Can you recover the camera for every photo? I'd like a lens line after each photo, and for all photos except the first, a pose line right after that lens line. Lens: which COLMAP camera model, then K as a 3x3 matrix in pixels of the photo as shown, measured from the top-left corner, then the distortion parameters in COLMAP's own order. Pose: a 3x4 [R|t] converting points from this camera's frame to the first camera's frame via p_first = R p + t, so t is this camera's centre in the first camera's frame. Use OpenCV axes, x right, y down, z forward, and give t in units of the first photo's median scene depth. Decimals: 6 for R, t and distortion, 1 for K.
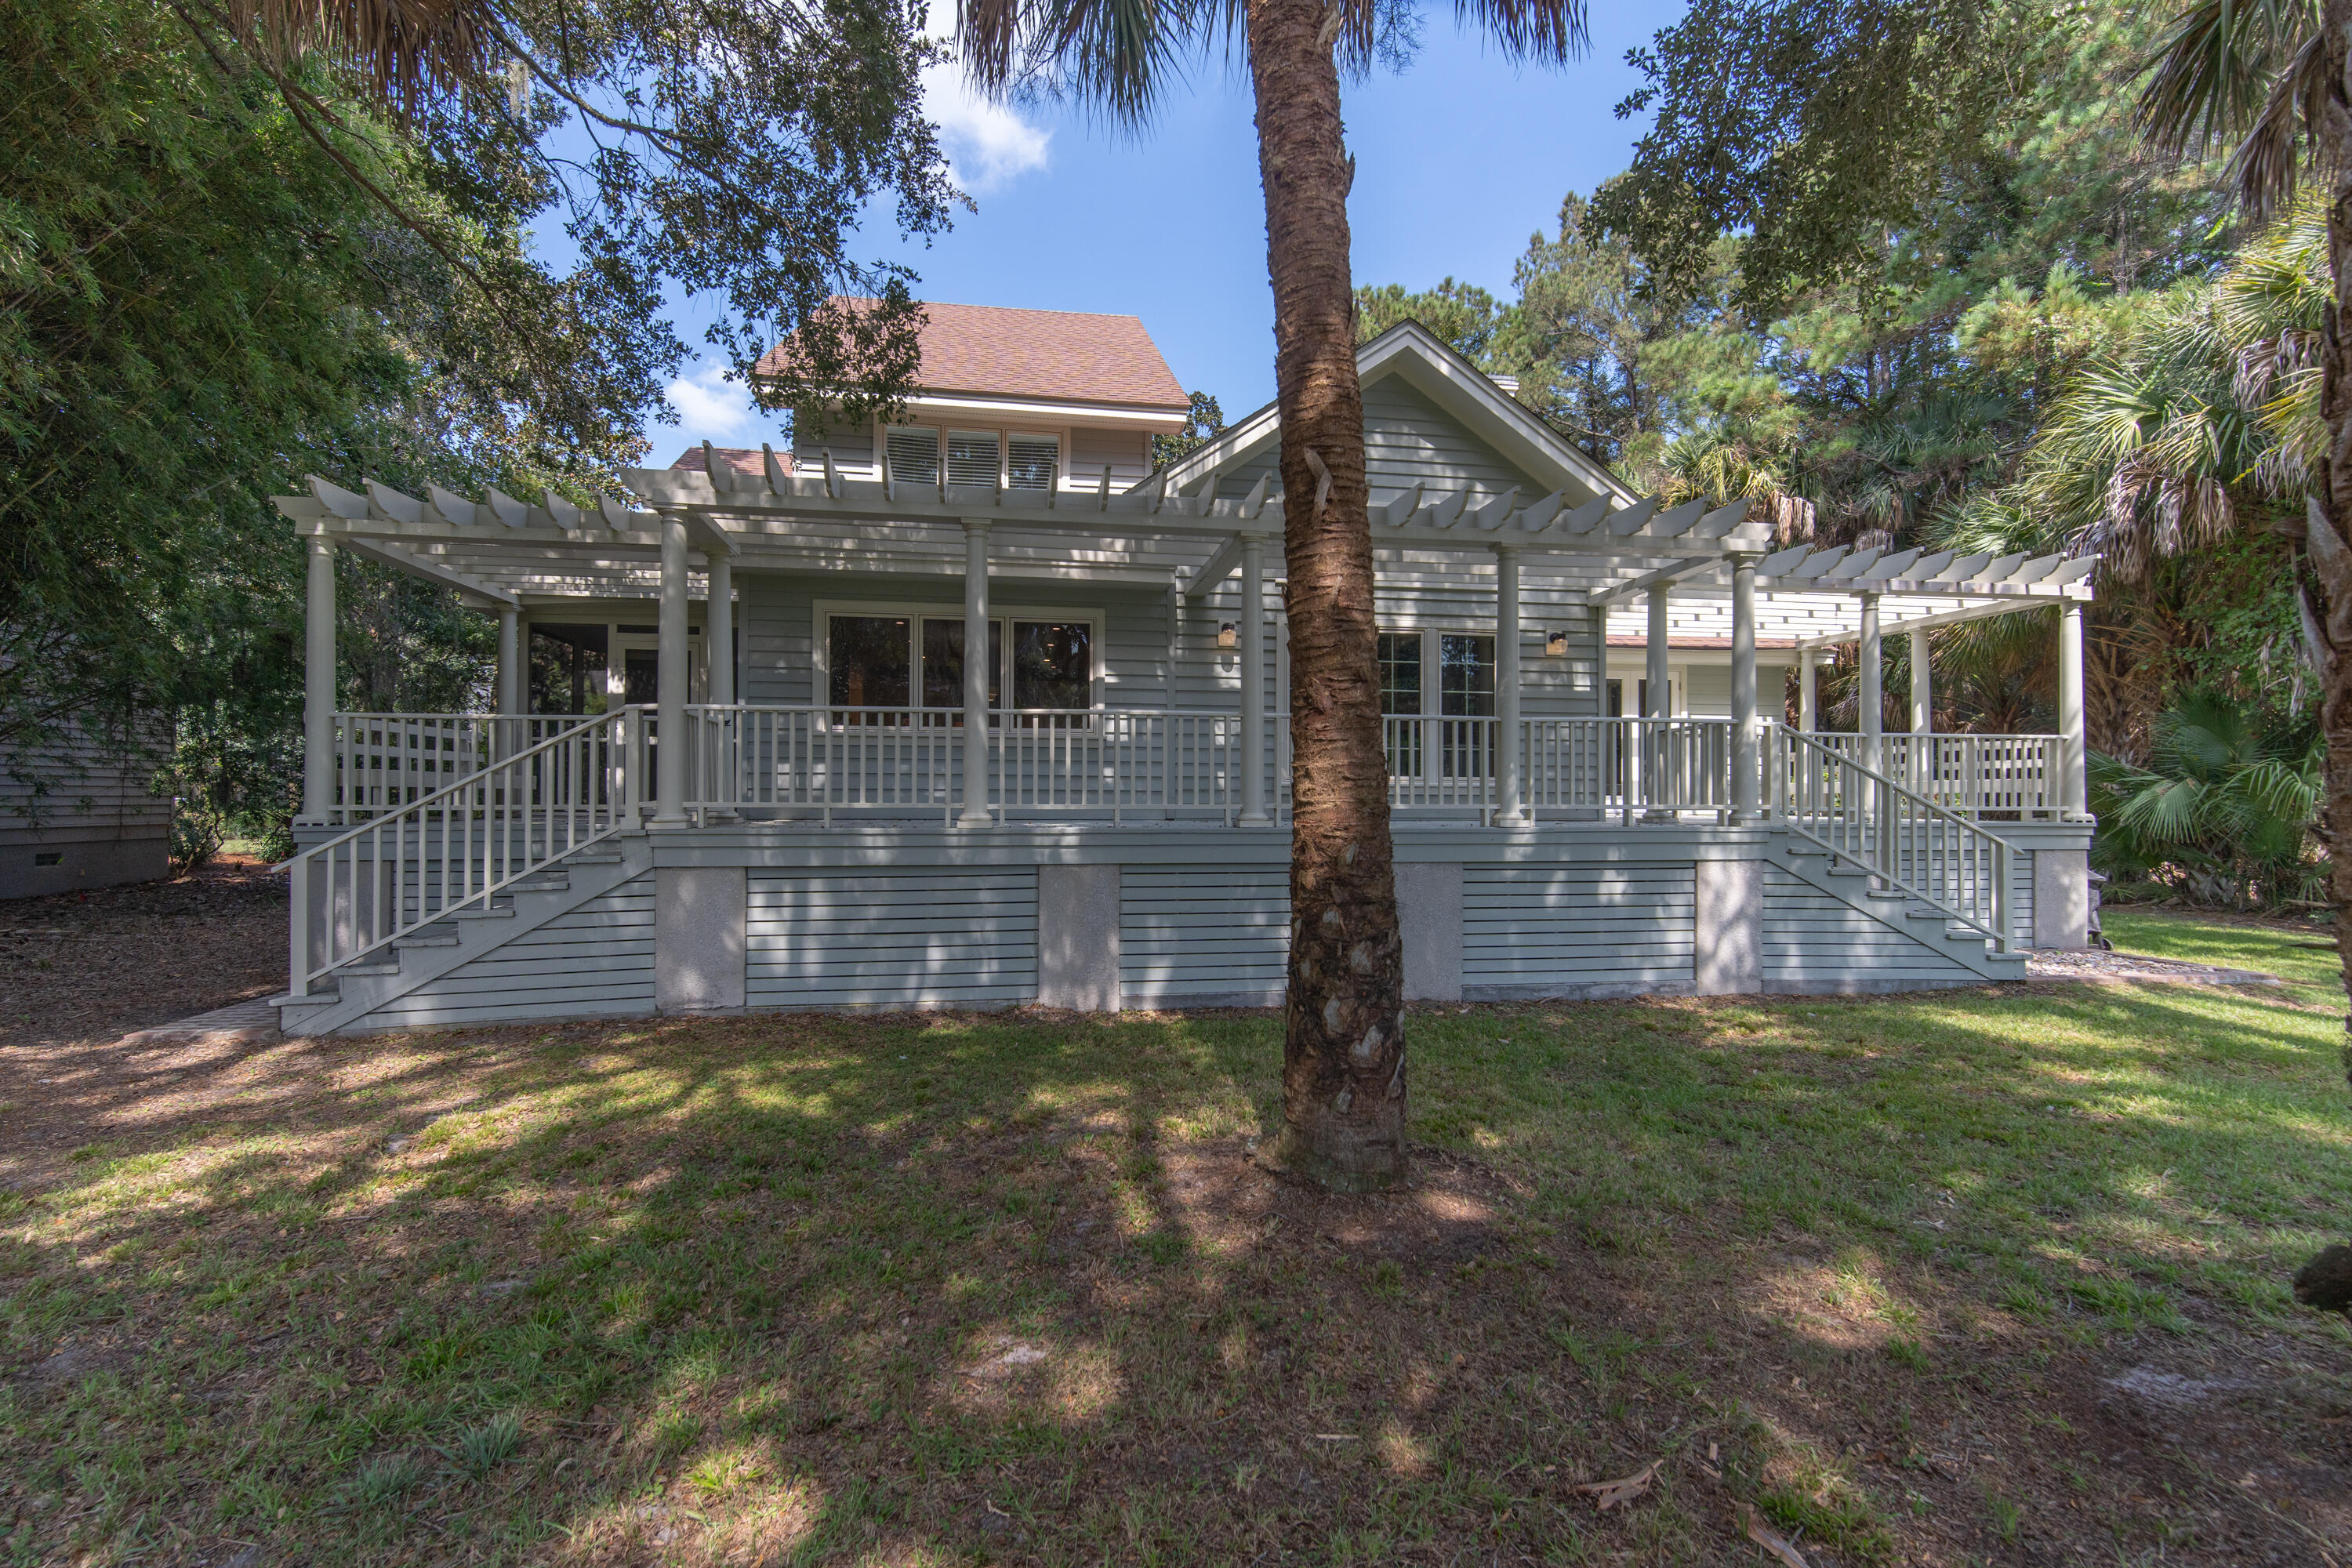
lens RADIAL K [[1047.5, 0, 1166.8], [0, 1047.5, 778.7], [0, 0, 1]] dist [0.004868, 0.001380]
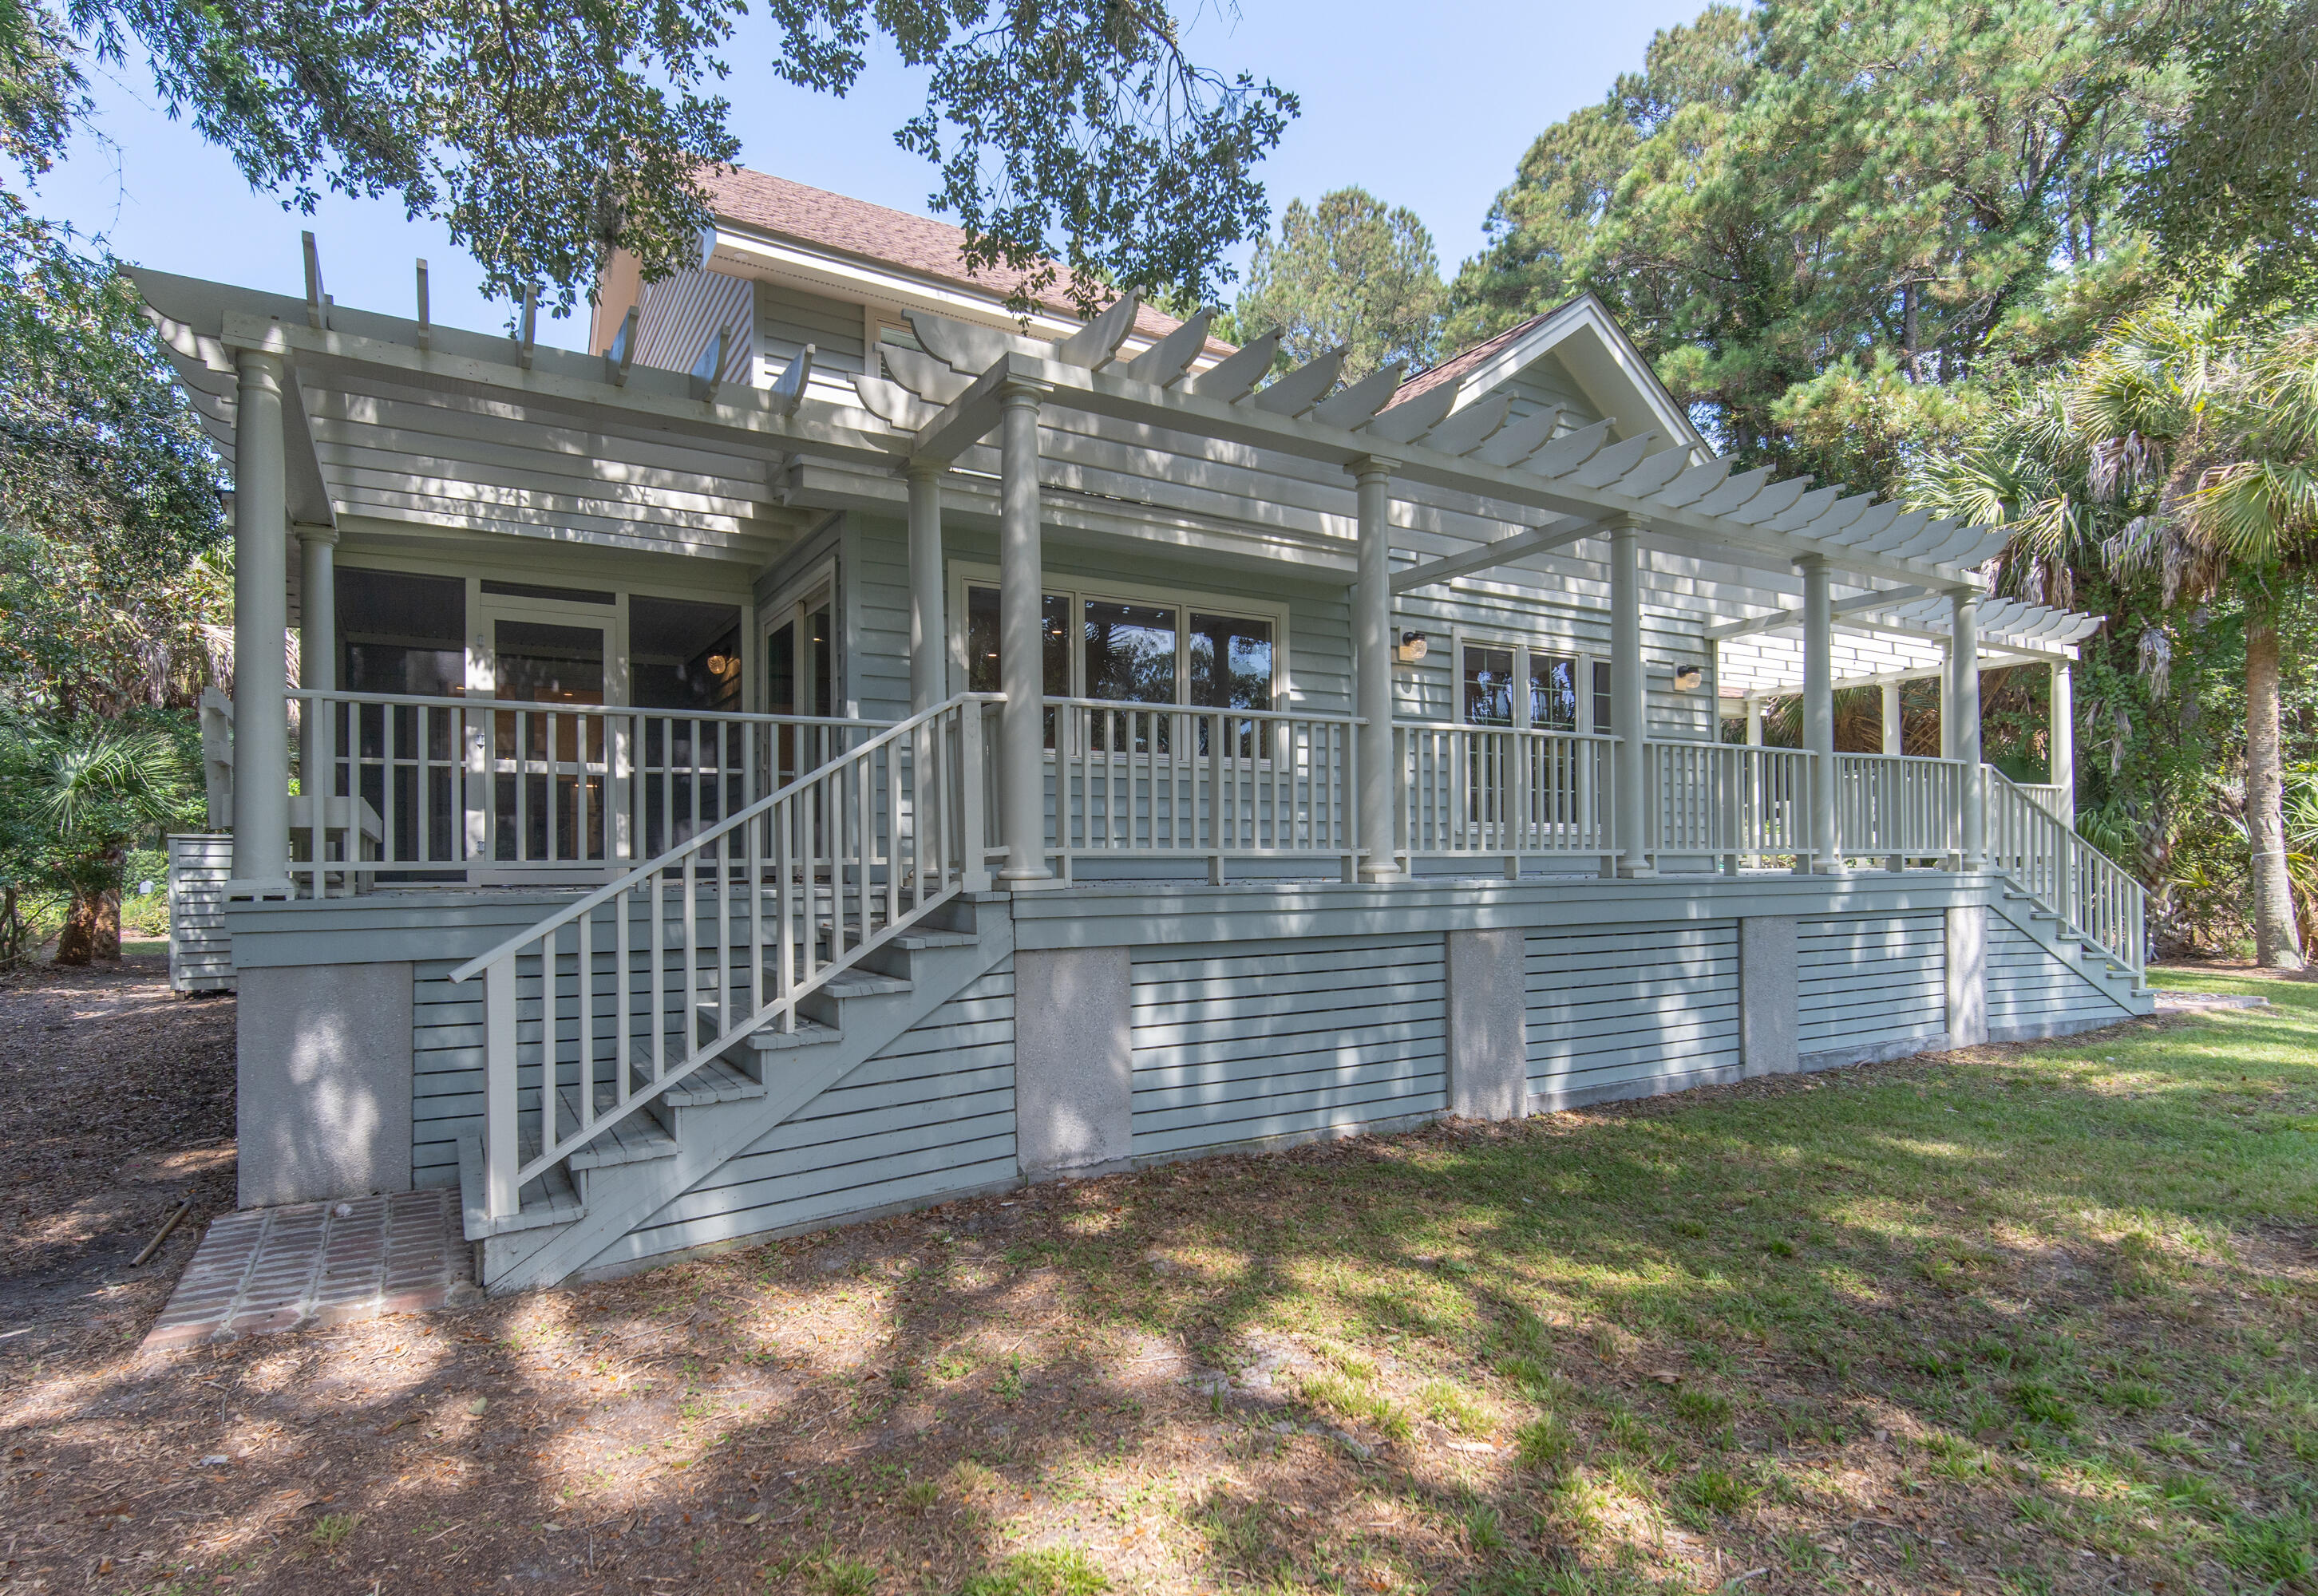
lens RADIAL K [[1220.9, 0, 1118.3], [0, 1220.9, 853.8], [0, 0, 1]] dist [0.004731, 0.001037]
pose [[0.928205, -0.006926, 0.372004, -0.601284], [0.004979, 0.999968, 0.006195, 0.018536], [-0.372036, -0.003898, 0.928210, 0.248919]]
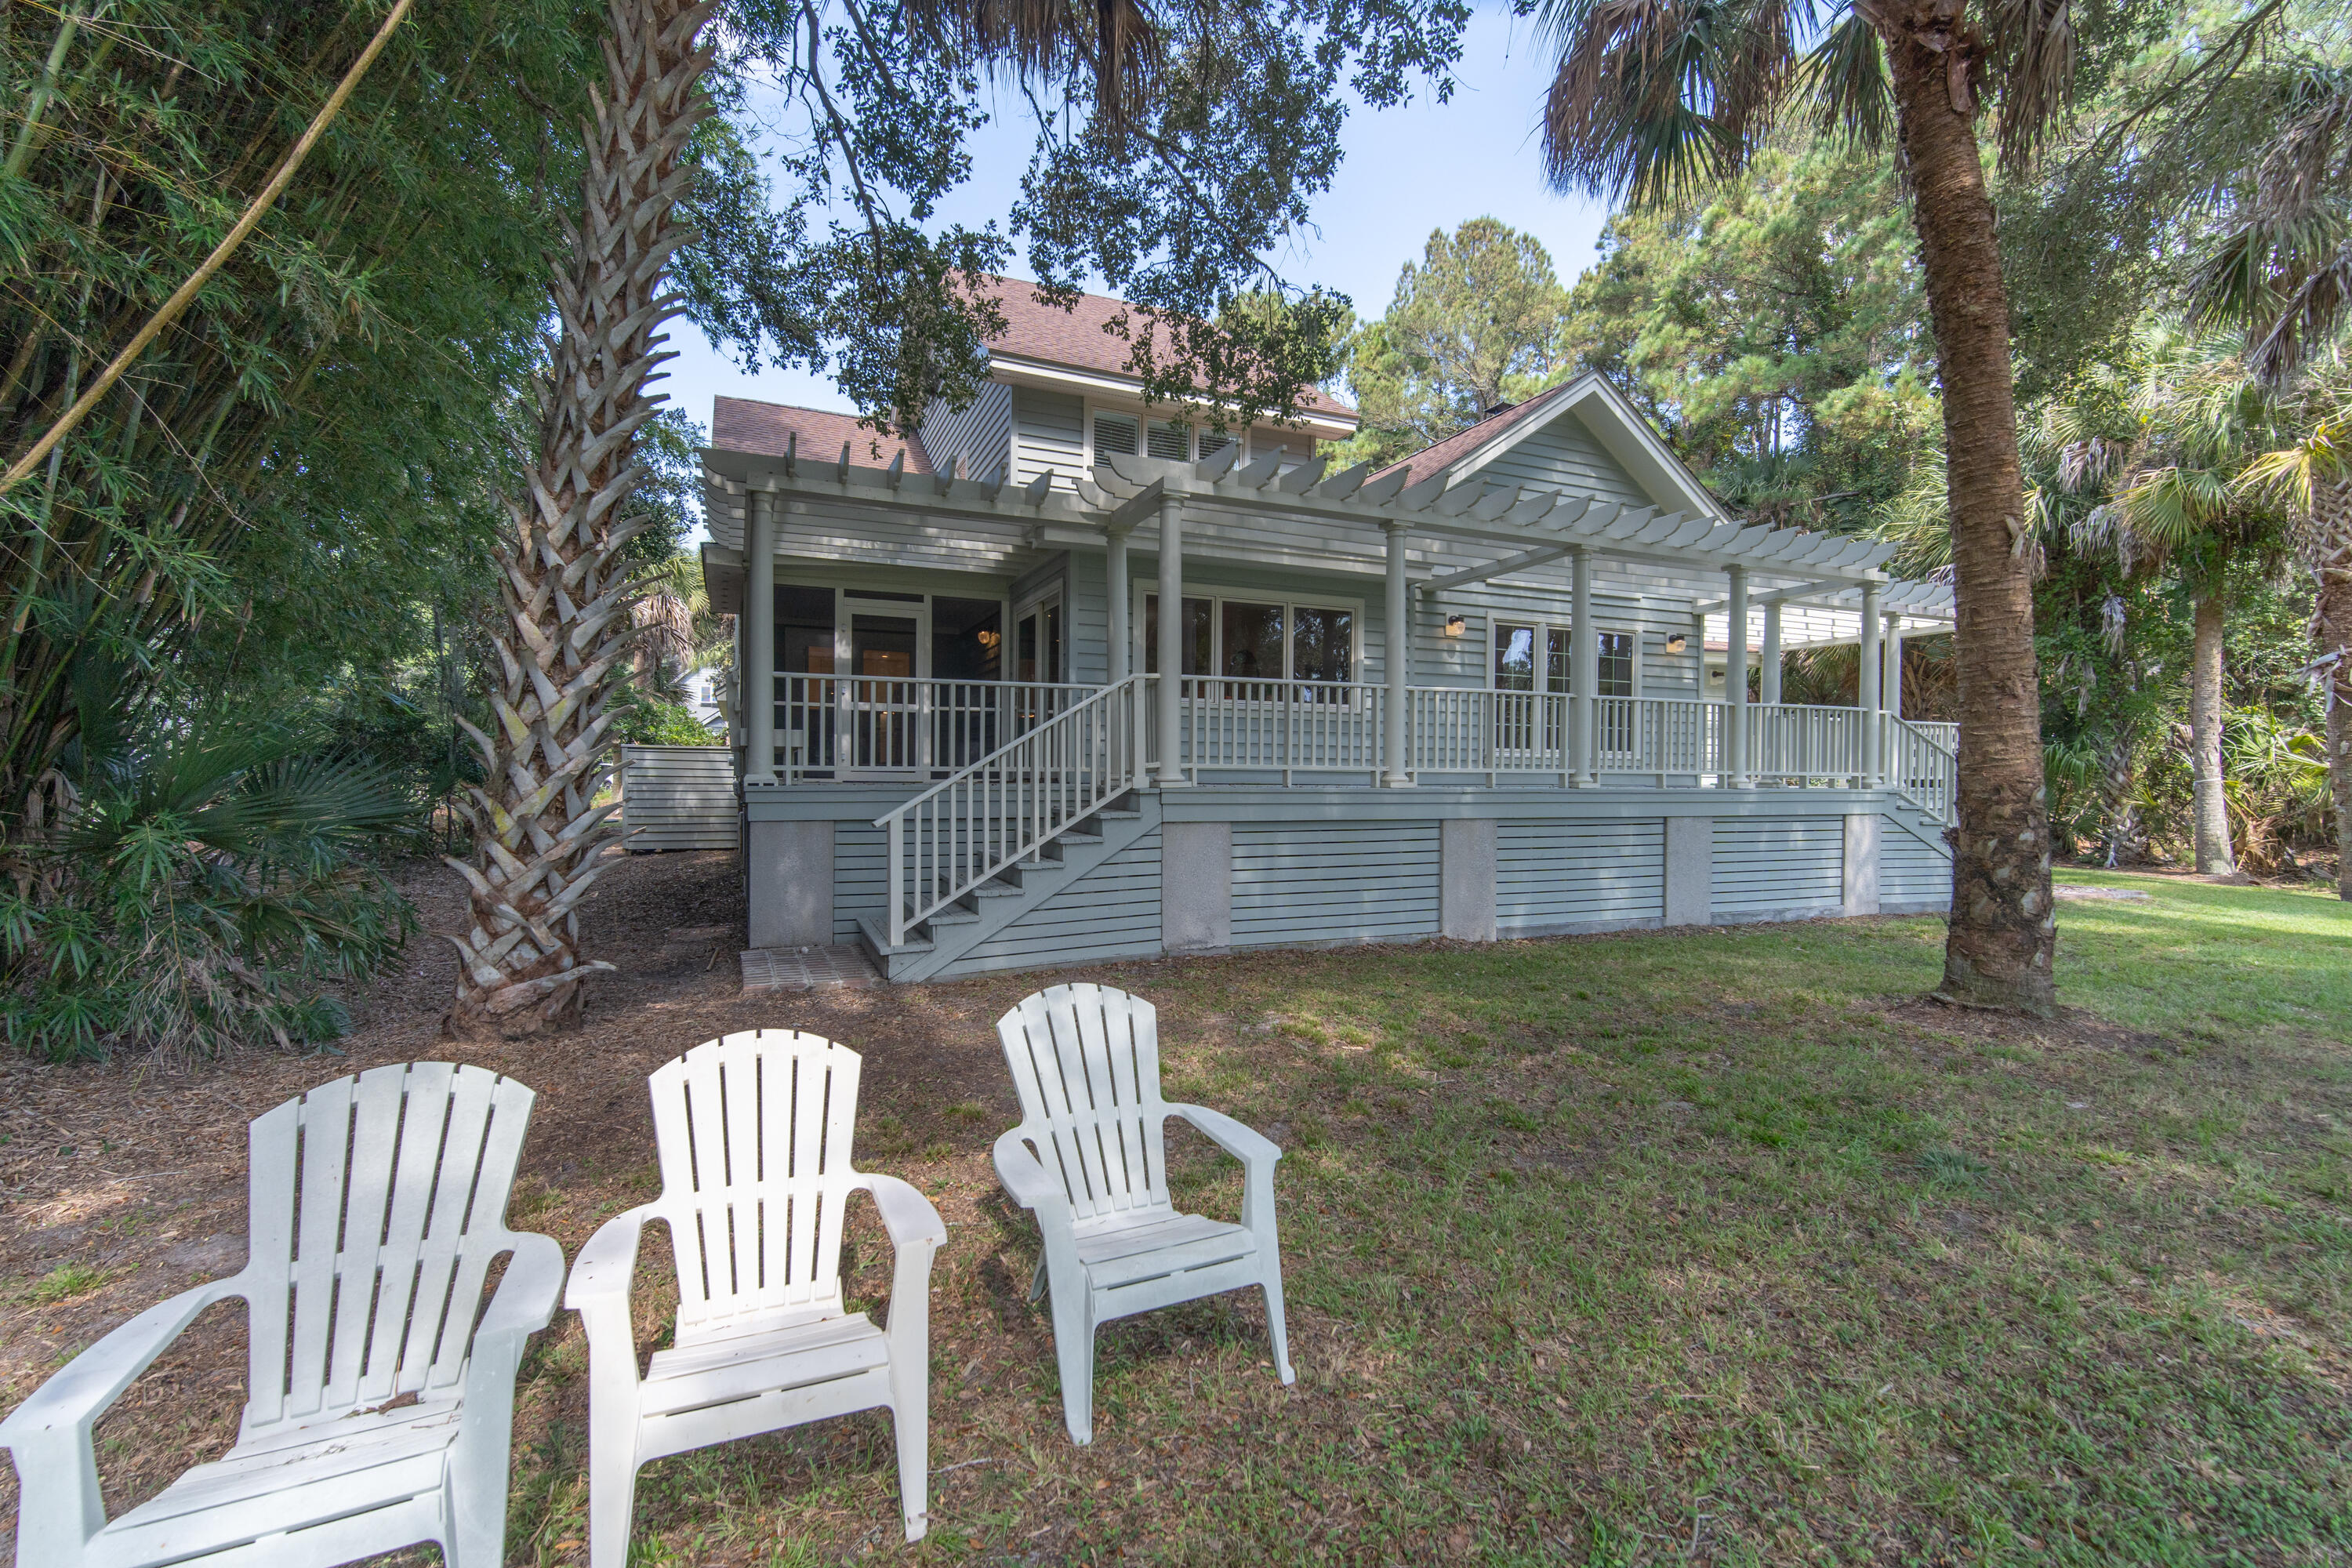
lens RADIAL K [[1047.5, 0, 1169.4], [0, 1047.5, 787.7], [0, 0, 1]] dist [0.004868, 0.001380]
pose [[0.966243, 0.001526, 0.257629, -0.652680], [-0.008869, 0.999587, 0.027343, 0.015228], [-0.257481, -0.028705, 0.965857, -0.055370]]
